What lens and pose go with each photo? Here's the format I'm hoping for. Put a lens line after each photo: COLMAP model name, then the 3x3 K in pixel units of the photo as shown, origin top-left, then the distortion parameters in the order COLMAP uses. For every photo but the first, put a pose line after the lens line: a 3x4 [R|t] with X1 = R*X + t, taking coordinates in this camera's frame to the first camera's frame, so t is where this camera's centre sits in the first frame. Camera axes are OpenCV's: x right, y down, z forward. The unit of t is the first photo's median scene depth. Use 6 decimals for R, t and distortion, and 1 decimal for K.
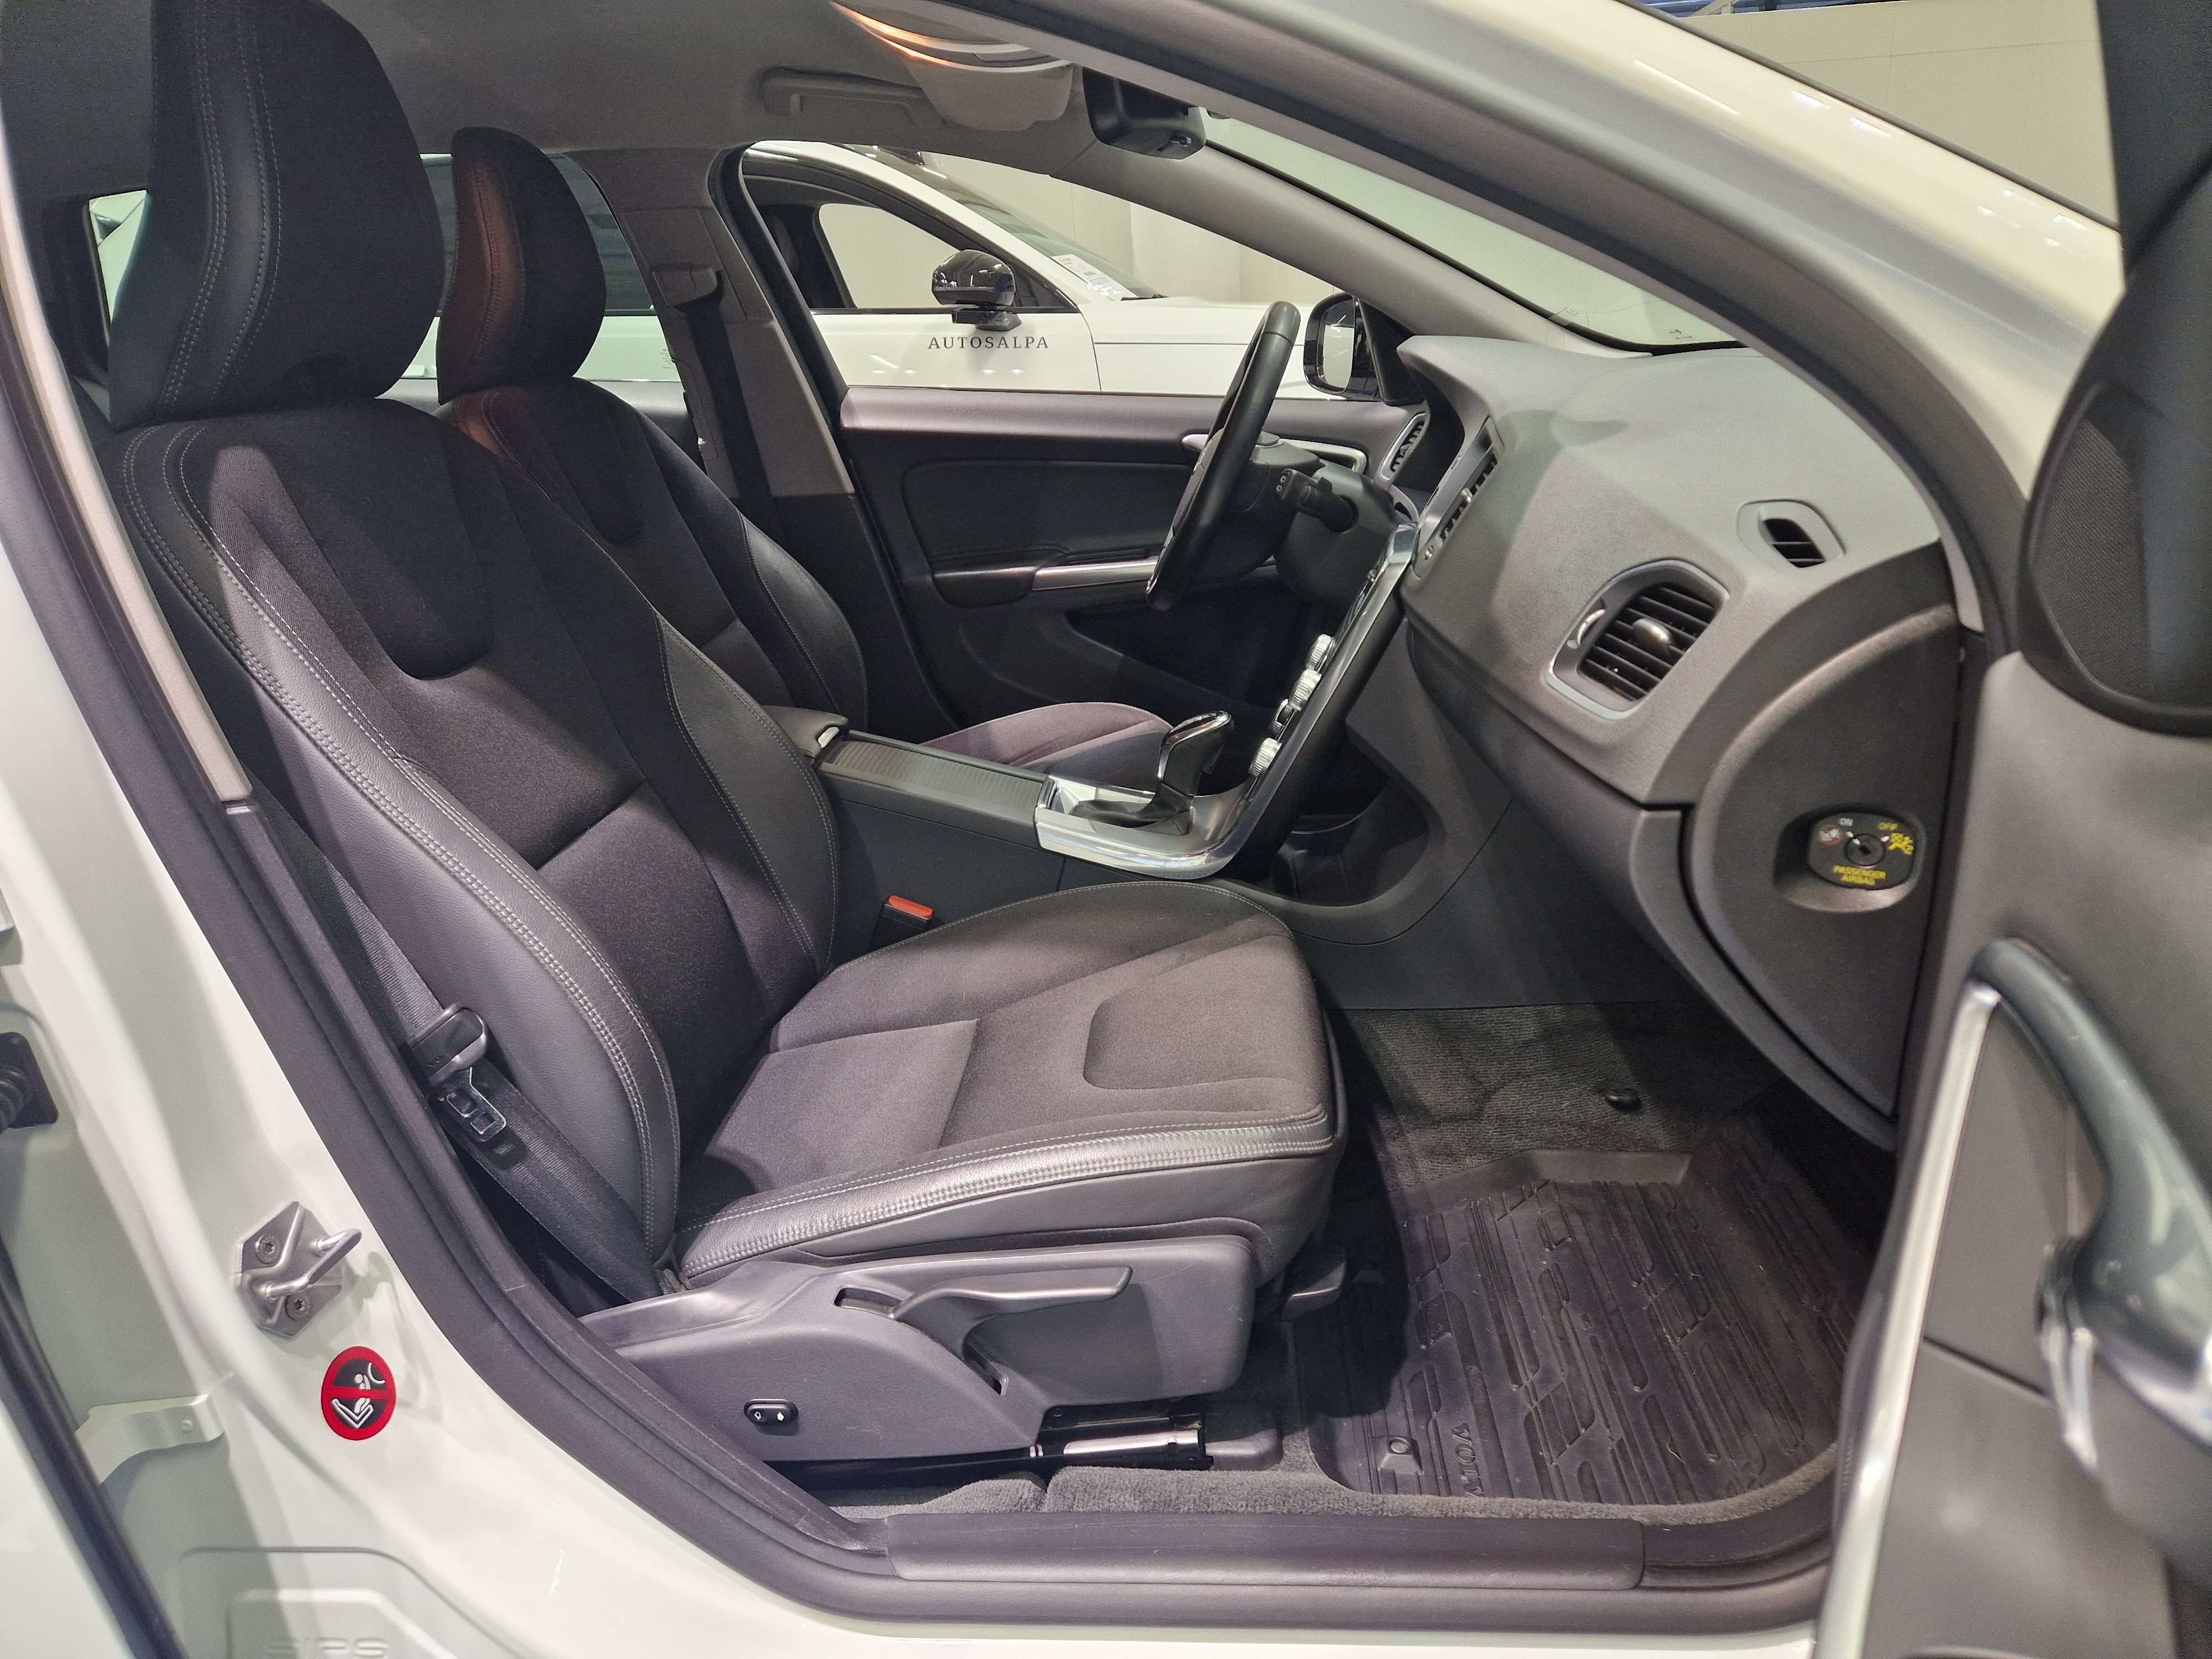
lens RADIAL K [[1485.2, 0, 1095.5], [0, 1485.2, 826.8], [0, 0, 1]] dist [0.061441, -0.039914]
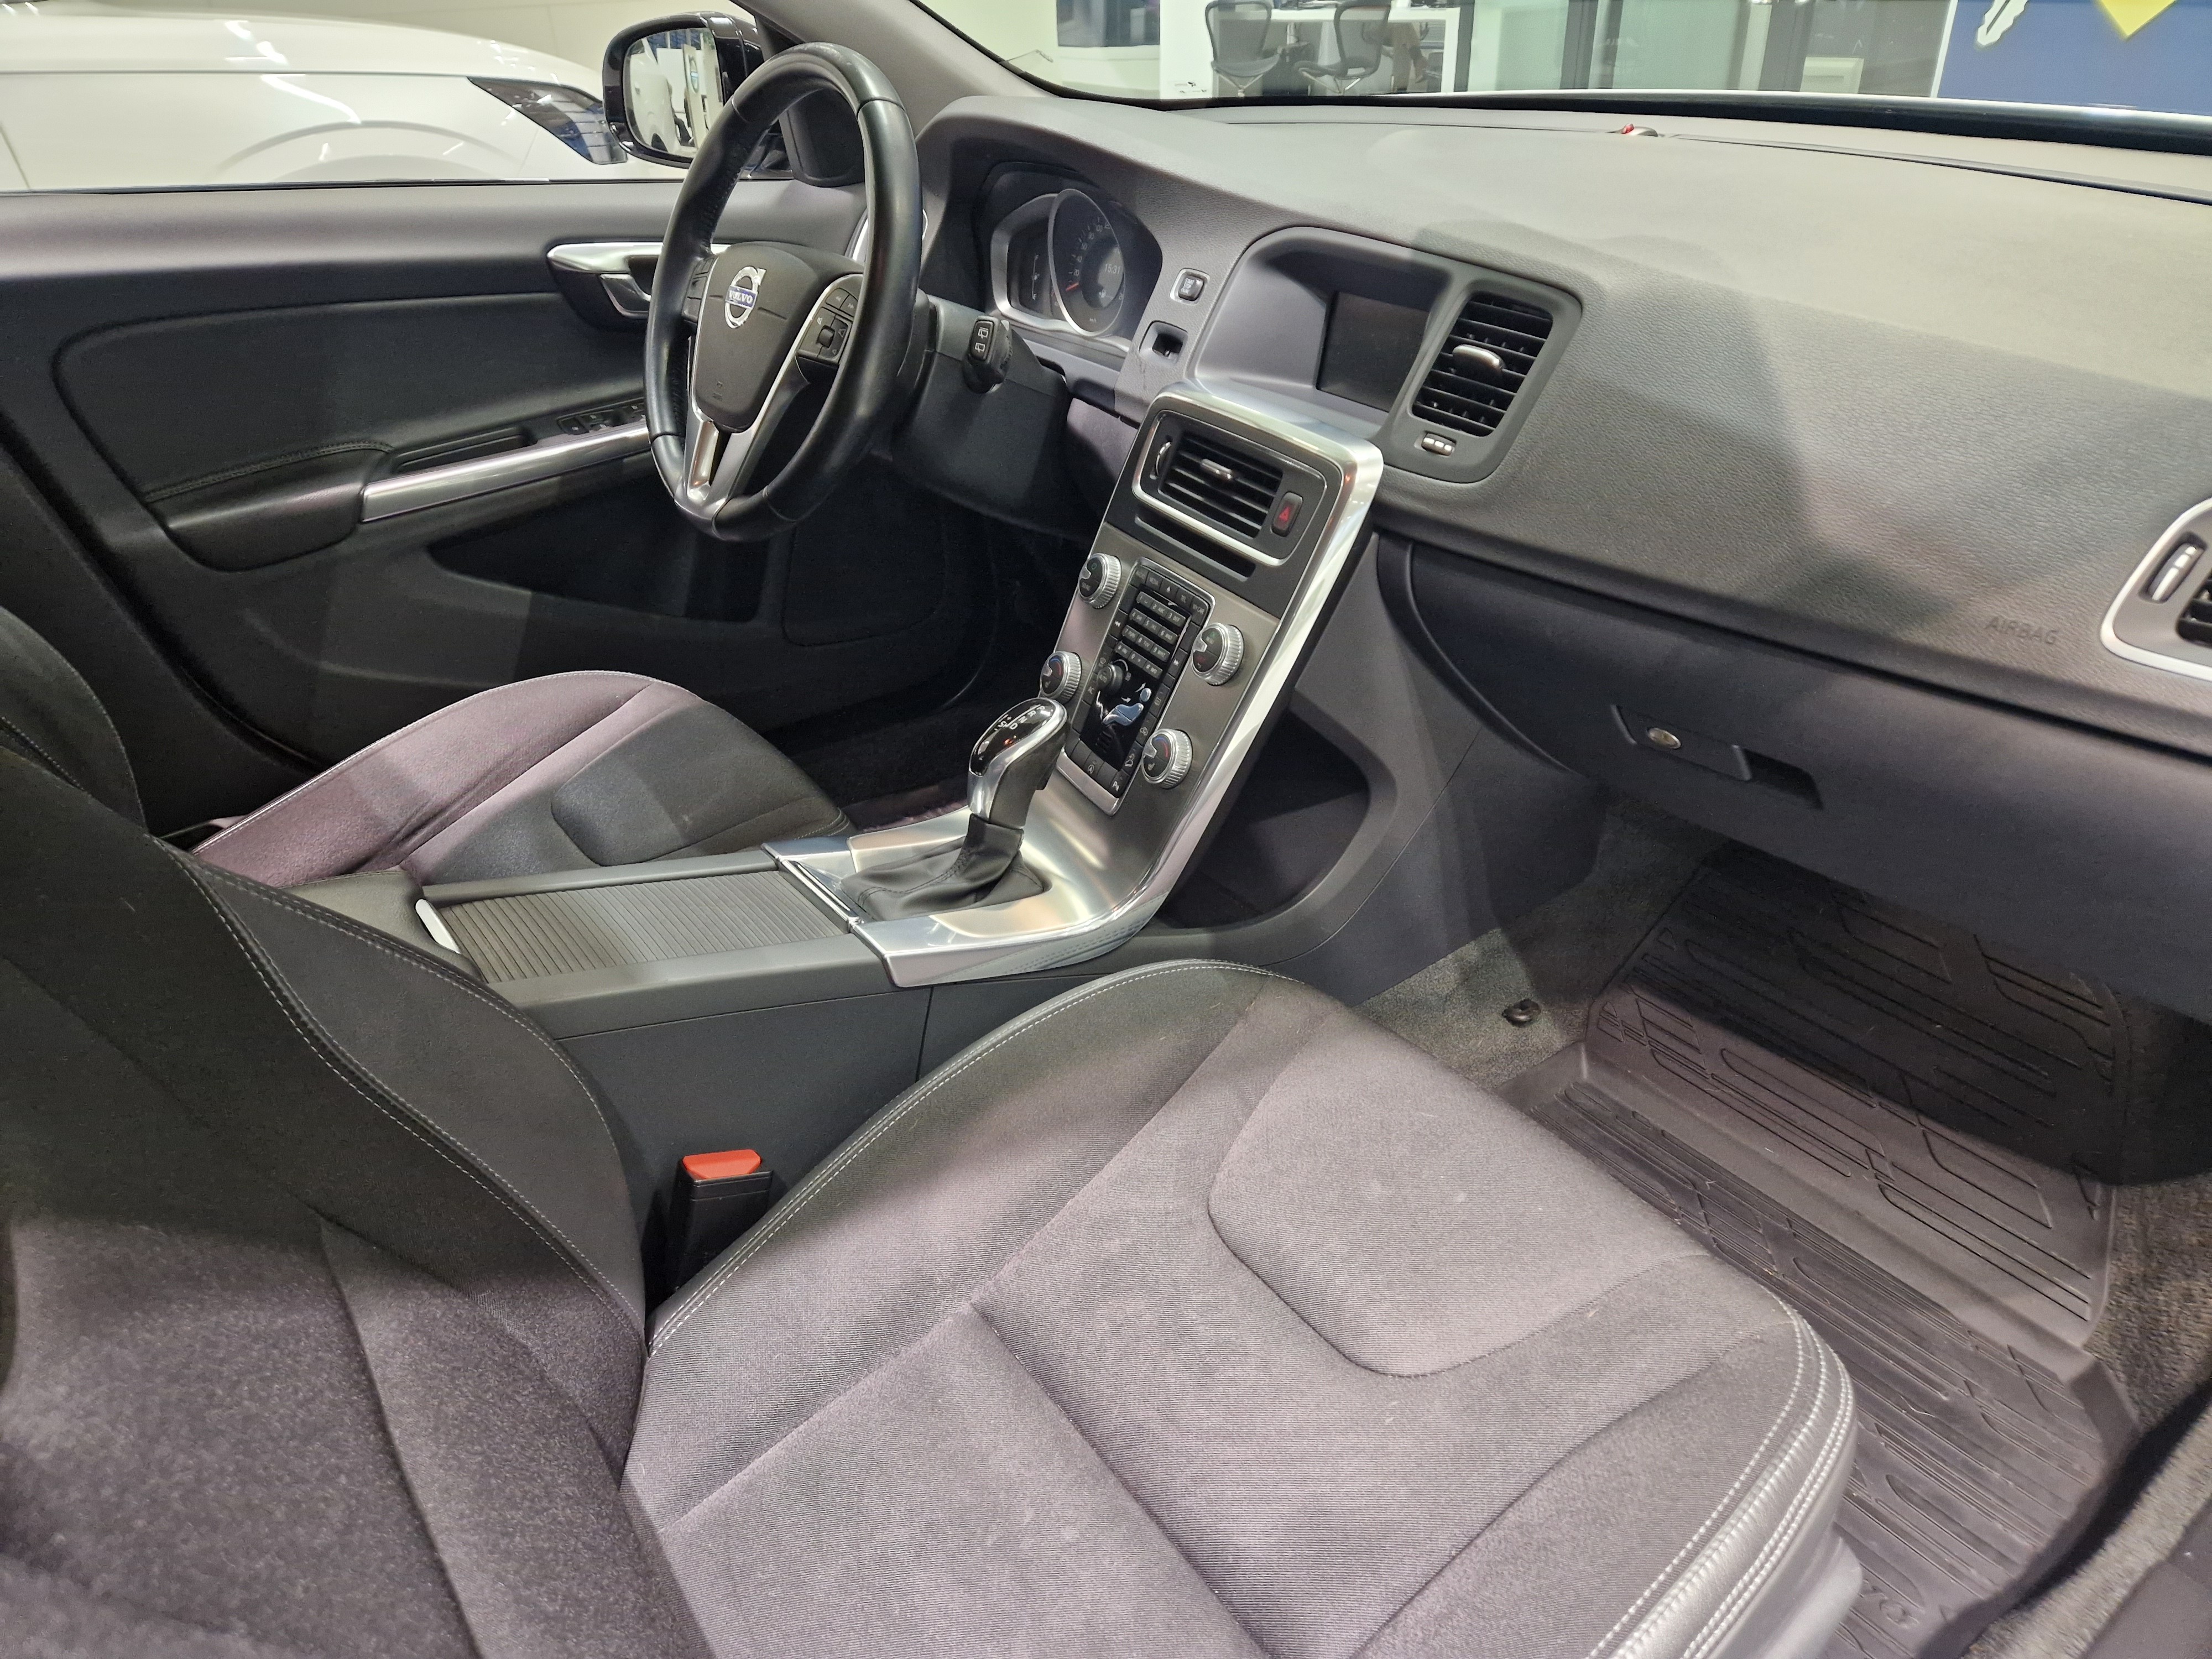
lens RADIAL K [[1485.2, 0, 1125.3], [0, 1485.2, 843.5], [0, 0, 1]] dist [0.061441, -0.039914]
pose [[0.761871, -0.306416, 0.570668, -0.205682], [0.205092, 0.949817, 0.236188, -0.117432], [-0.614402, -0.062906, 0.786482, 0.304601]]
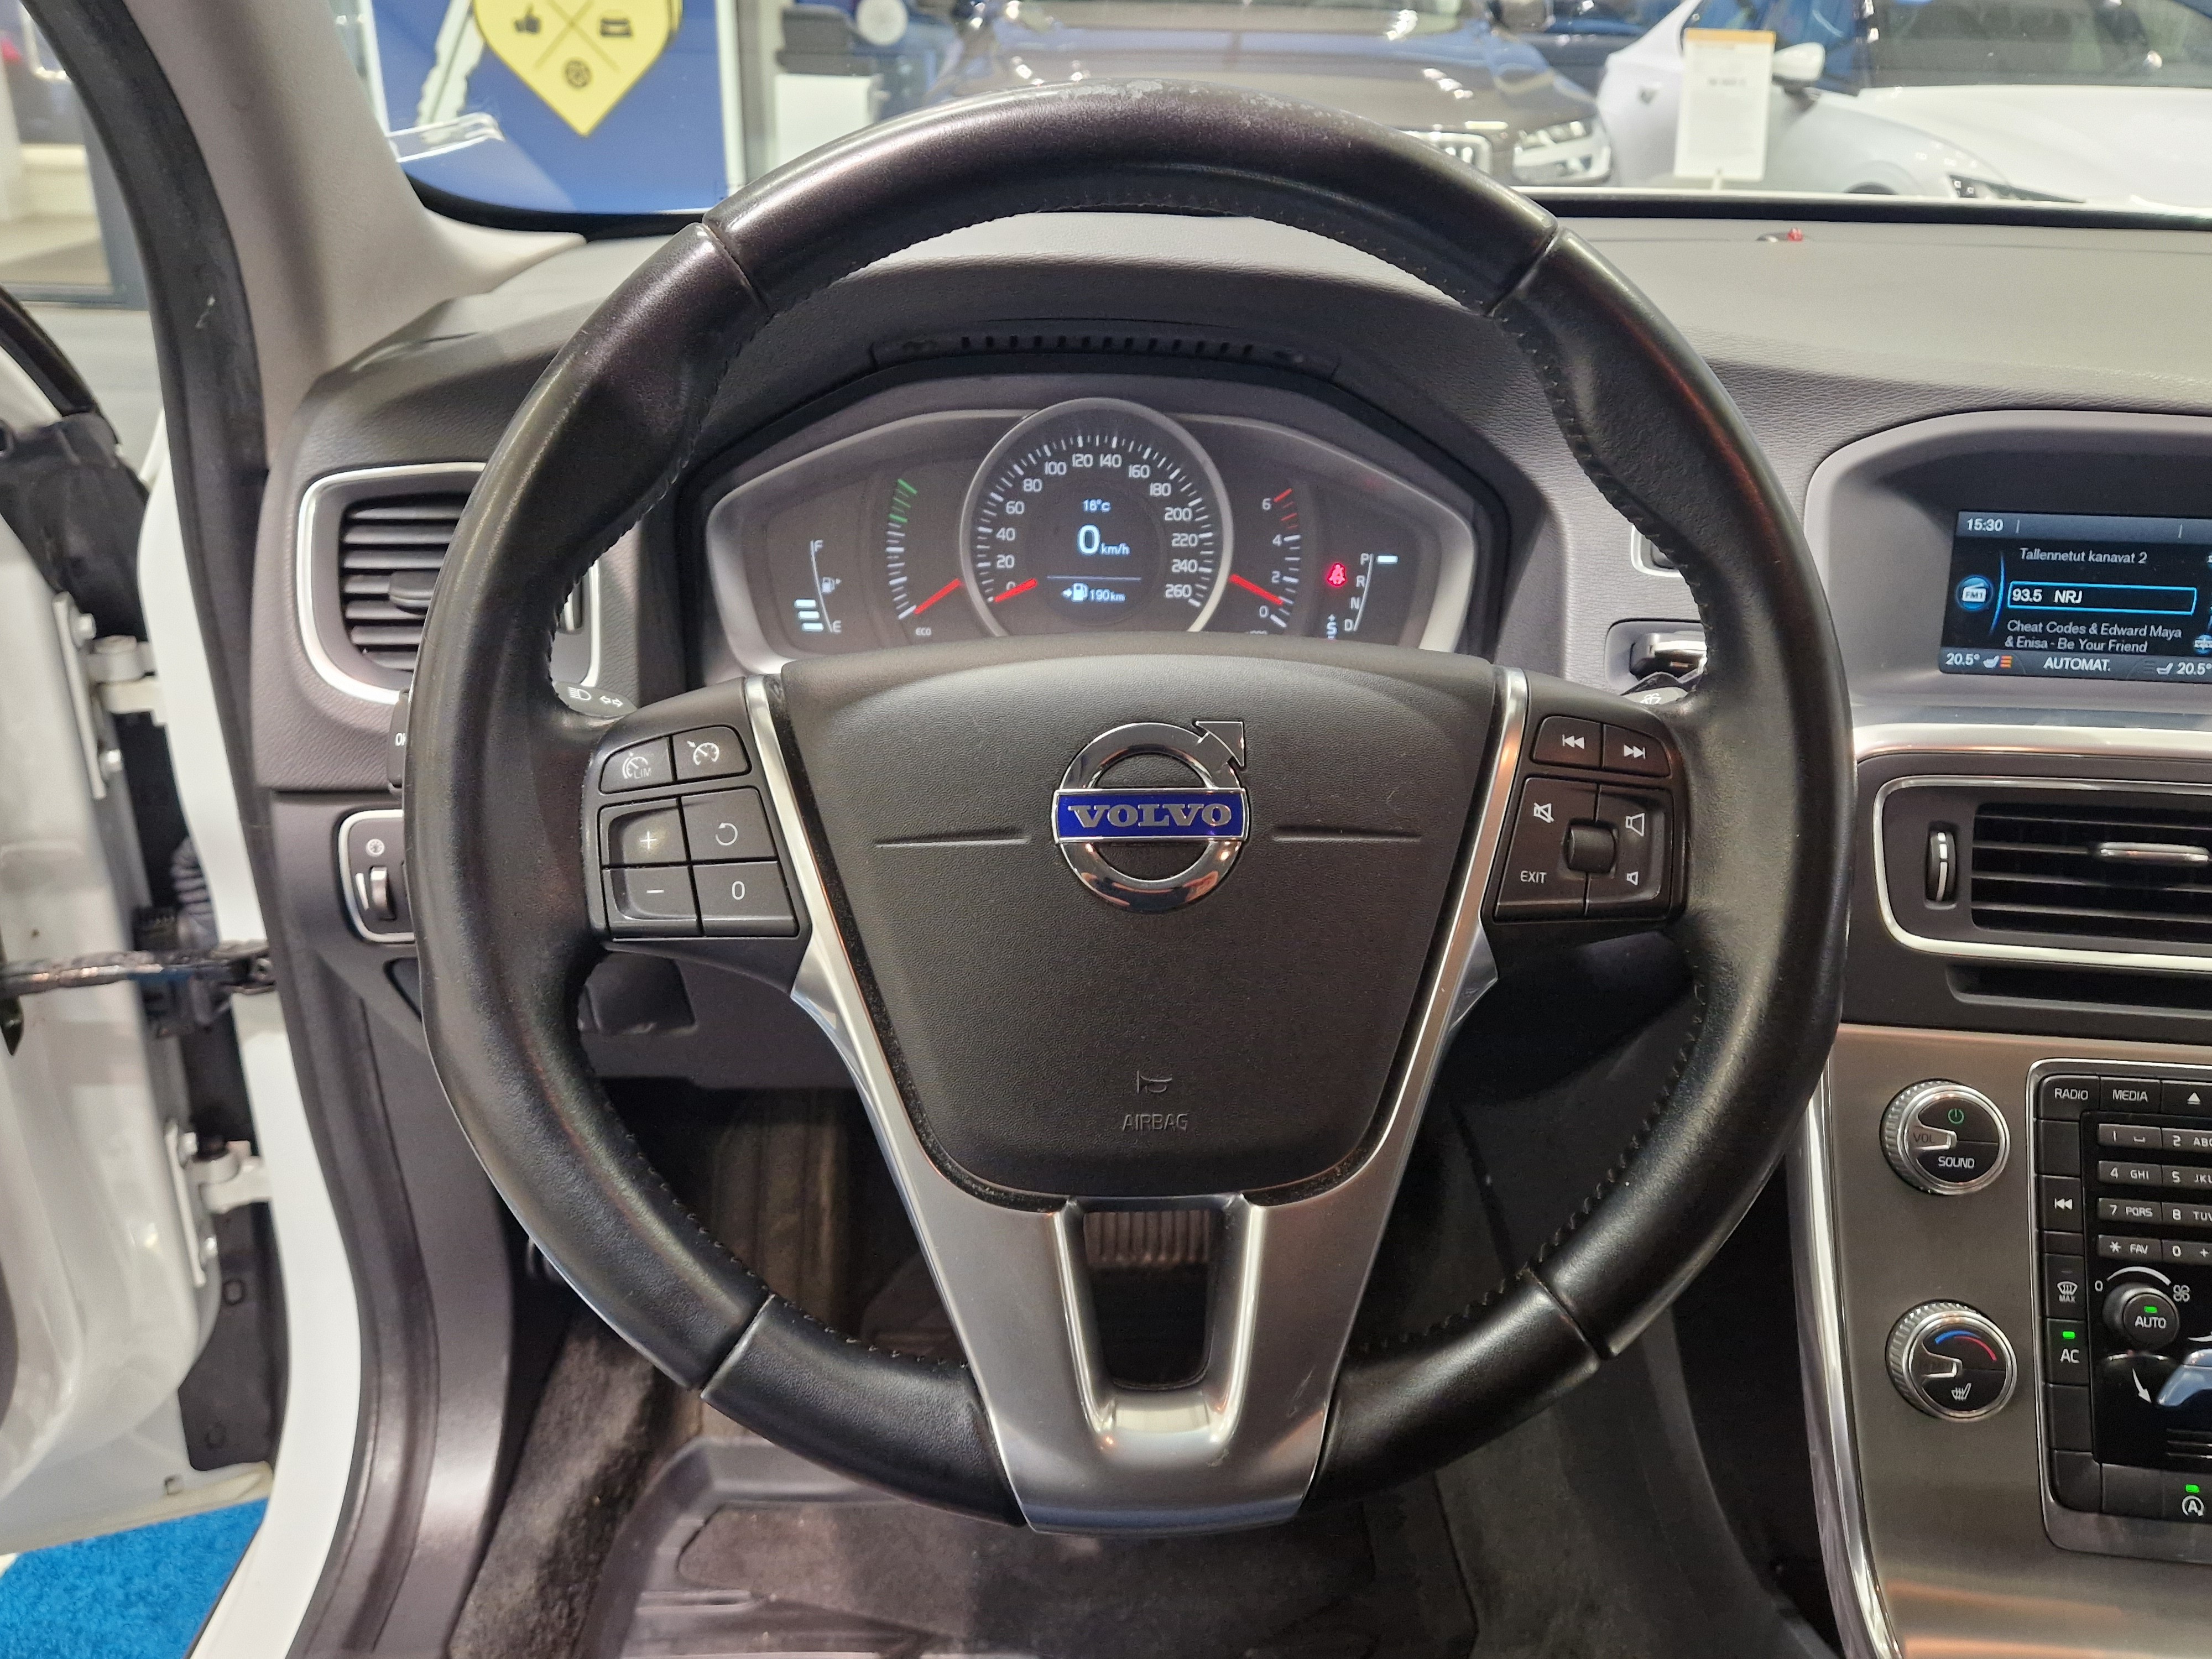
lens RADIAL K [[1786.3, 0, 1112.4], [0, 1786.3, 832.9], [0, 0, 1]] dist [0.078048, -0.064250]
pose [[-0.092462, -0.357982, 0.929139, -0.143720], [0.312688, 0.875492, 0.368429, -0.277172], [-0.945345, 0.324596, 0.030987, 0.805318]]
